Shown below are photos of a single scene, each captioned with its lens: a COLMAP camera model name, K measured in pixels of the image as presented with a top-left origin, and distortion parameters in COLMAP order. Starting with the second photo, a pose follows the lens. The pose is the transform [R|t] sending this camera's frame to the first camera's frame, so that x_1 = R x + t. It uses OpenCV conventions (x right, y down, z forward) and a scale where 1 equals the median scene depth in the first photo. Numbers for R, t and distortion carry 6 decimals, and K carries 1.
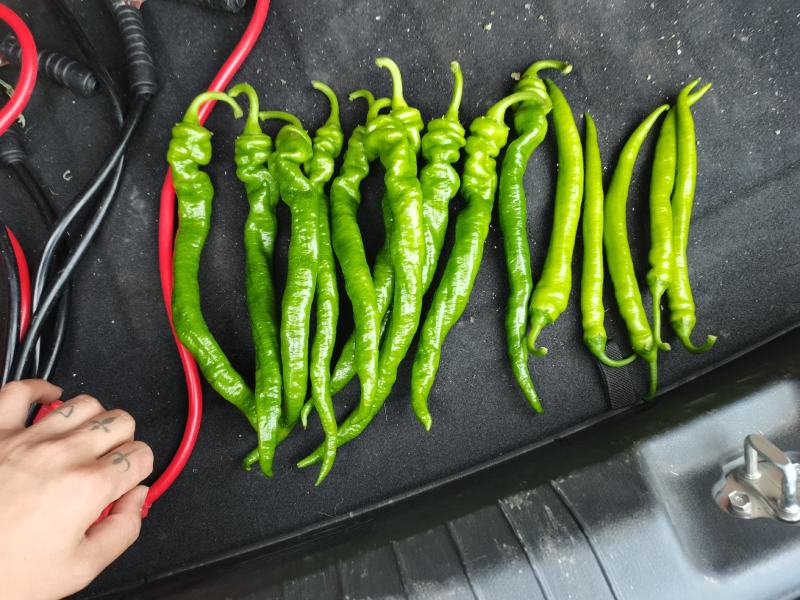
lens RADIAL K [[645.4, 0, 400.0], [0, 645.4, 300.0], [0, 0, 1]] dist [0.056434, -0.061788]
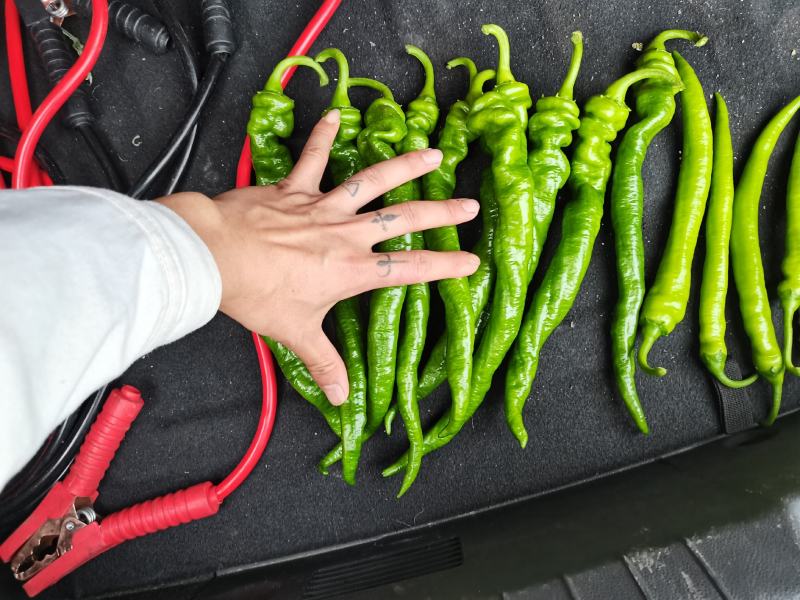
lens RADIAL K [[645.4, 0, 400.0], [0, 645.4, 300.0], [0, 0, 1]] dist [0.056434, -0.061788]
pose [[0.997503, 0.052174, -0.047597, -0.089067], [-0.047868, 0.995013, 0.087506, -0.071803], [0.051925, -0.085009, 0.995026, 0.086124]]
